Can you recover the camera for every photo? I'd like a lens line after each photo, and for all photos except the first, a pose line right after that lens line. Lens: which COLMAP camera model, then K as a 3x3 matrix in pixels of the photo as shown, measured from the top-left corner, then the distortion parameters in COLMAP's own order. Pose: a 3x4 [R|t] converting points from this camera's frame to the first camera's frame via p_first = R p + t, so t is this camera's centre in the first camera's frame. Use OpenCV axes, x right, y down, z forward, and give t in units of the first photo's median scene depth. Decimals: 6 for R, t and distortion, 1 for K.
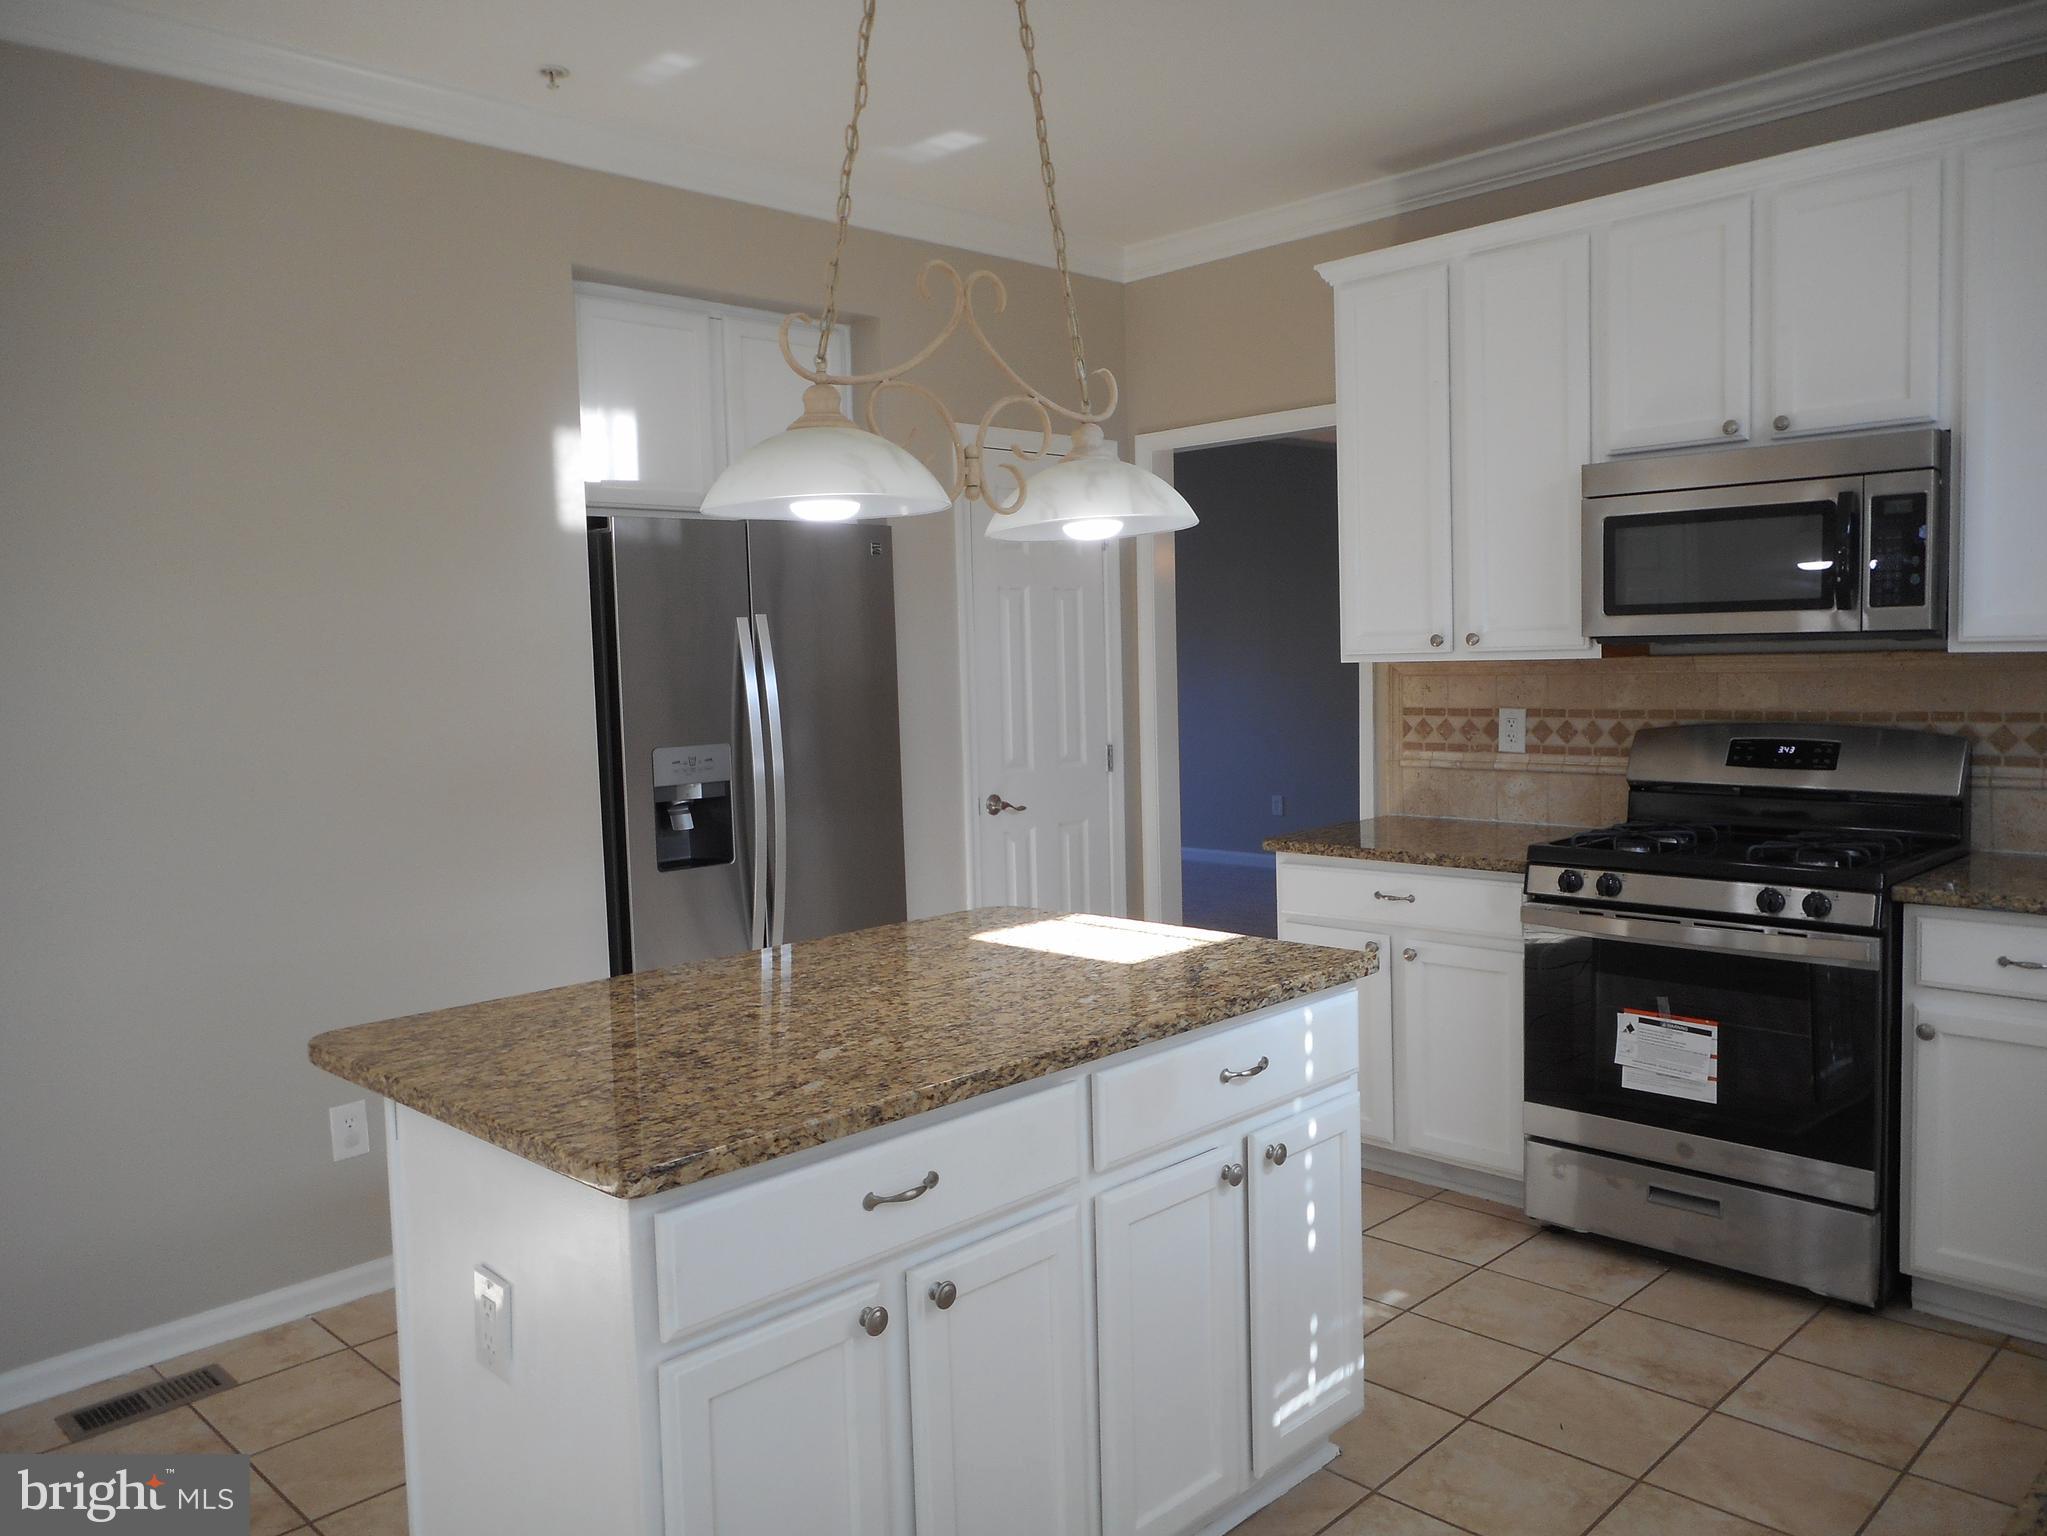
lens RADIAL K [[1535.3, 0, 1029.2], [0, 1535.3, 765.7], [0, 0, 1]] dist [0.003179, 0.003867]
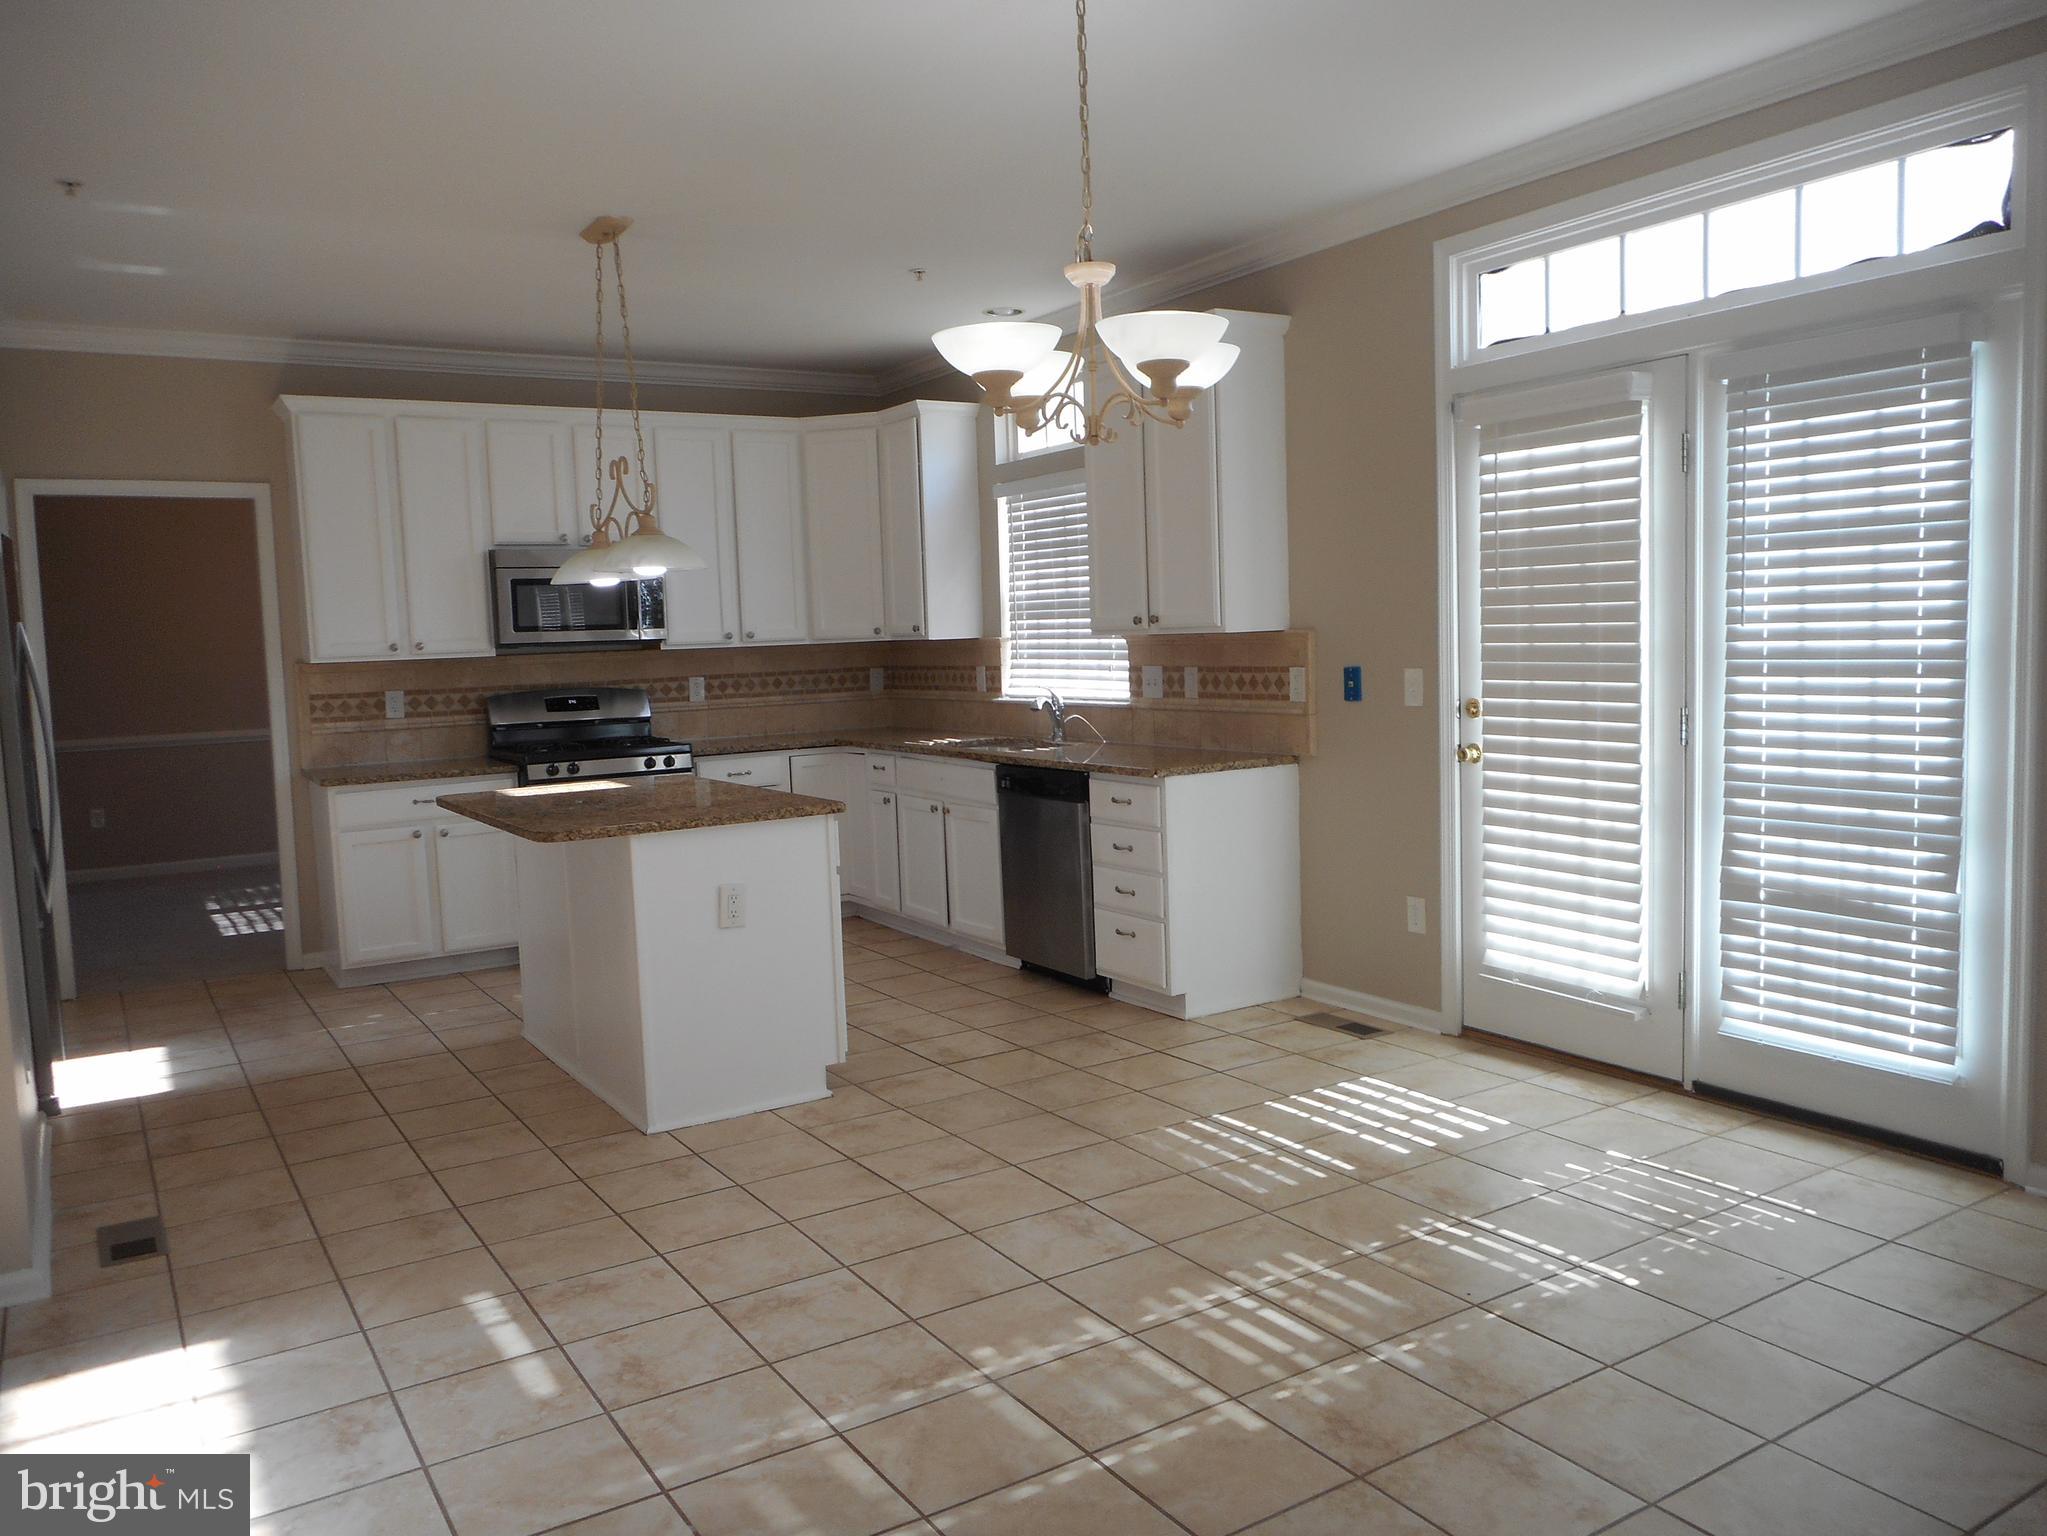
lens RADIAL K [[1535.3, 0, 1024.9], [0, 1535.3, 776.5], [0, 0, 1]] dist [0.003179, 0.003867]
pose [[0.225620, -0.072678, 0.971501, -1.299706], [0.102947, 0.993409, 0.050409, 0.045328], [-0.968761, 0.088640, 0.231615, -0.005788]]
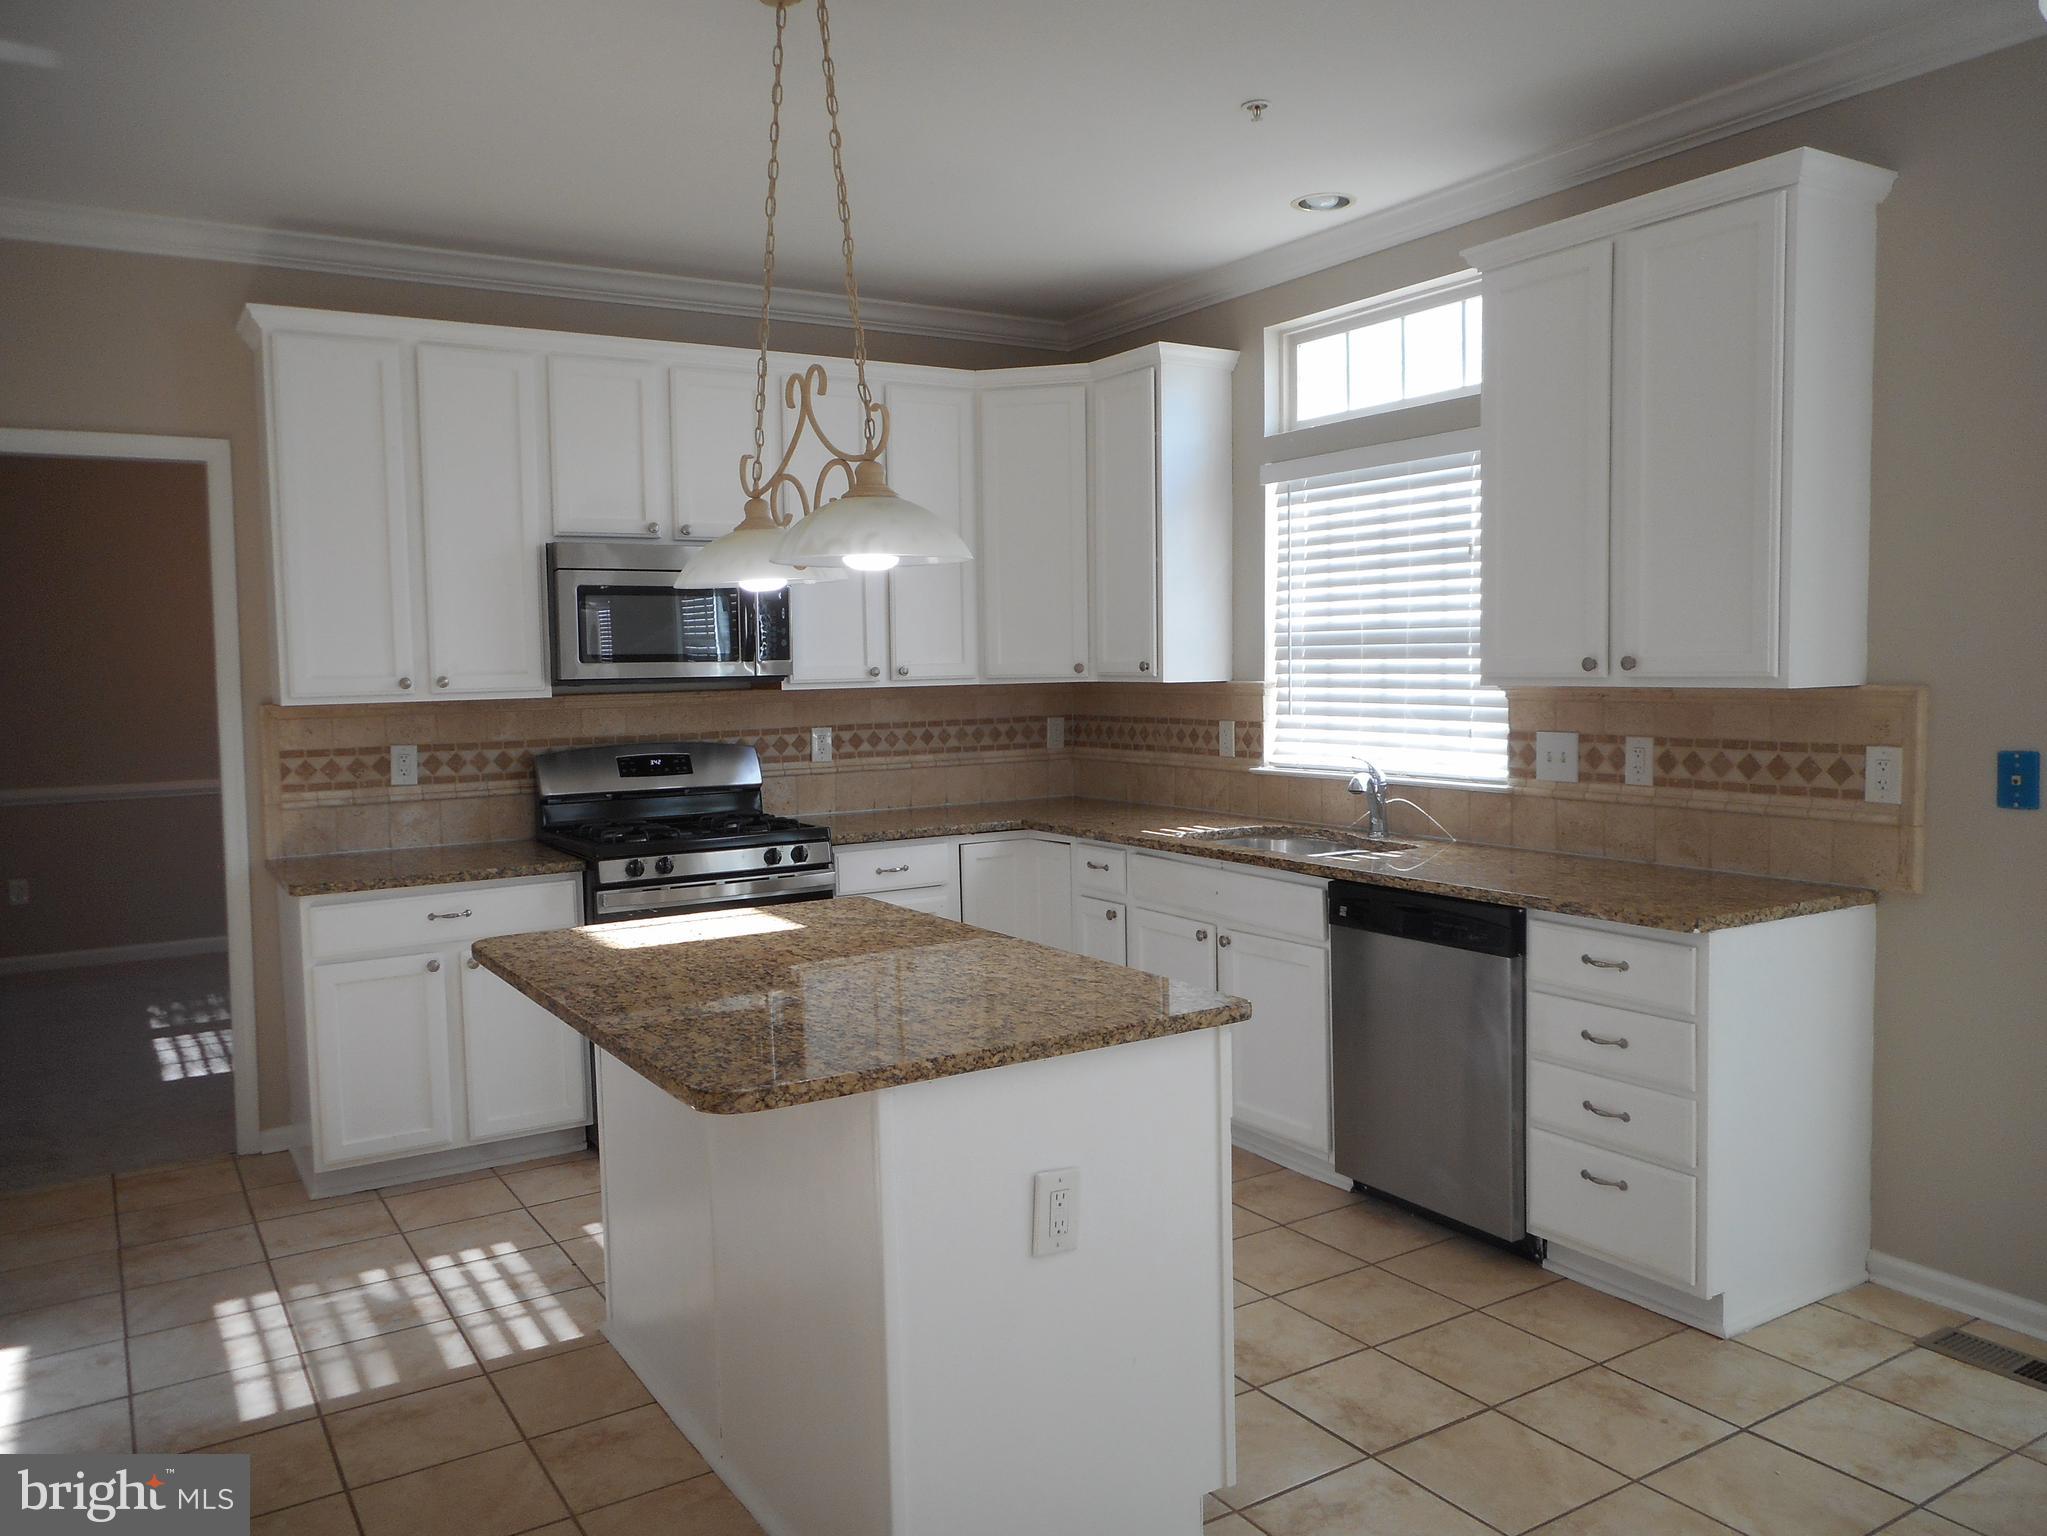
lens RADIAL K [[1535.3, 0, 1026.1], [0, 1535.3, 769.1], [0, 0, 1]] dist [0.003179, 0.003867]
pose [[0.225202, -0.046538, 0.973200, -0.783609], [0.086493, 0.995870, 0.027607, -0.014005], [-0.970465, 0.077958, 0.228297, 0.364289]]
